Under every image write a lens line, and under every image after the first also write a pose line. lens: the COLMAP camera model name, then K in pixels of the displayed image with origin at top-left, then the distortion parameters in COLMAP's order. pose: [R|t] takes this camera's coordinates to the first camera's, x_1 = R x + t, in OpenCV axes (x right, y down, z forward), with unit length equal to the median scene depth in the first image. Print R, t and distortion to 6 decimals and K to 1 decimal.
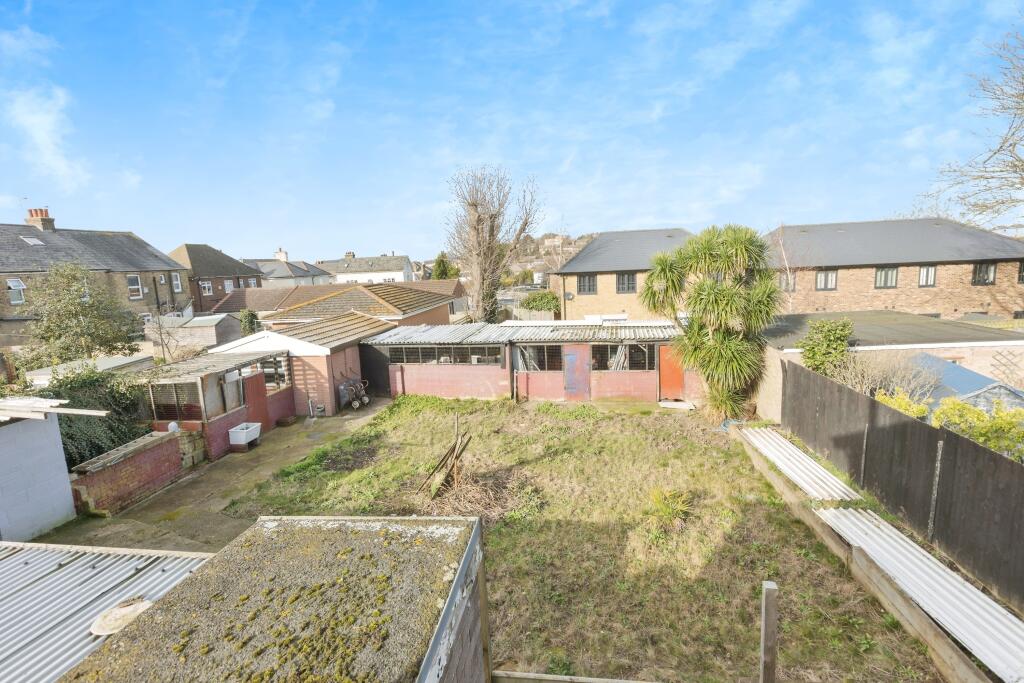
lens RADIAL K [[507.4, 0, 508.4], [0, 507.4, 344.3], [0, 0, 1]] dist [0.001570, 0.000435]
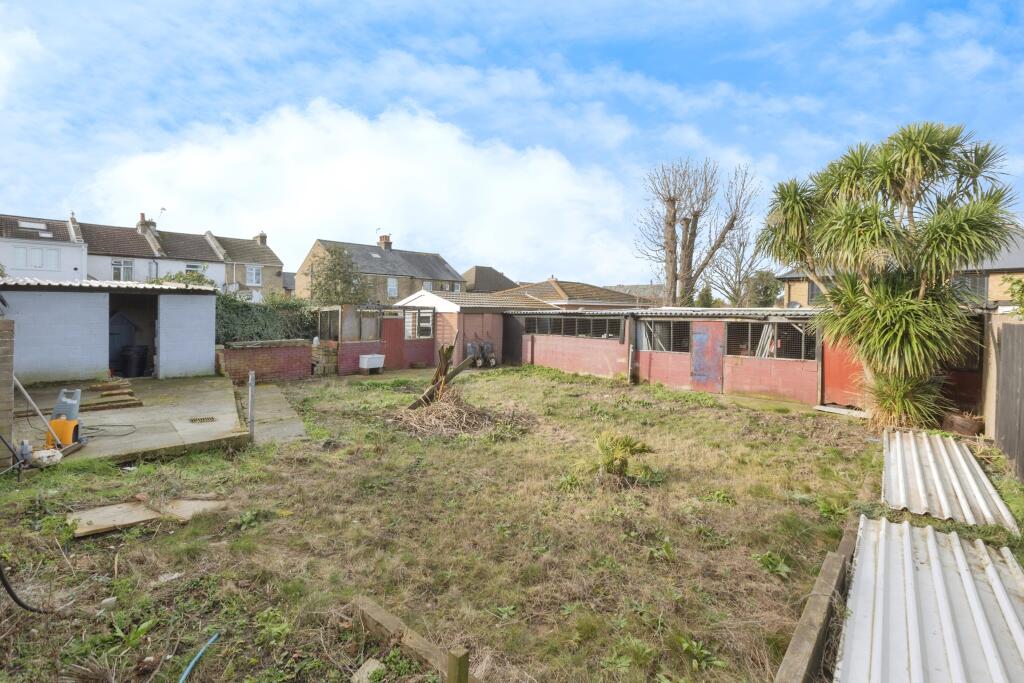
lens RADIAL K [[474.1, 0, 481.9], [0, 474.1, 316.2], [0, 0, 1]] dist [0.000273, 0.000404]
pose [[0.825981, 0.066381, -0.559777, 0.344264], [-0.133758, 0.987761, -0.080234, 0.136324], [0.547599, 0.141146, 0.824750, 0.220246]]
